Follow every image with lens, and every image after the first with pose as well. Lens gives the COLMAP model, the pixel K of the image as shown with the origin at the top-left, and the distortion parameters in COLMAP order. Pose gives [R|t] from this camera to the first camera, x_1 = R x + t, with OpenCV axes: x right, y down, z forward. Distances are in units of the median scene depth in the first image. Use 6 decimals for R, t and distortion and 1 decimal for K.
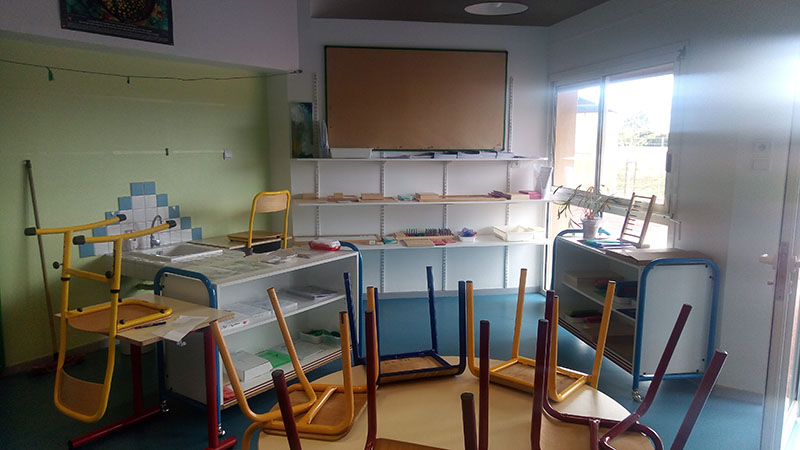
lens RADIAL K [[605.4, 0, 400.0], [0, 605.4, 225.0], [0, 0, 1]] dist [0.010940, 0.001841]
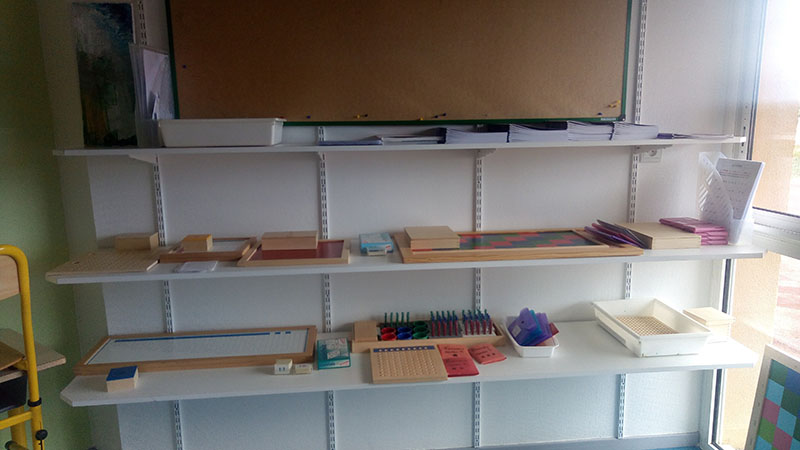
lens RADIAL K [[605.4, 0, 400.0], [0, 605.4, 225.0], [0, 0, 1]] dist [0.010940, 0.001841]
pose [[0.997661, -0.004868, -0.068184, 0.051331], [0.007402, 0.999289, 0.036959, -0.071247], [0.067955, -0.037377, 0.996988, 0.601329]]
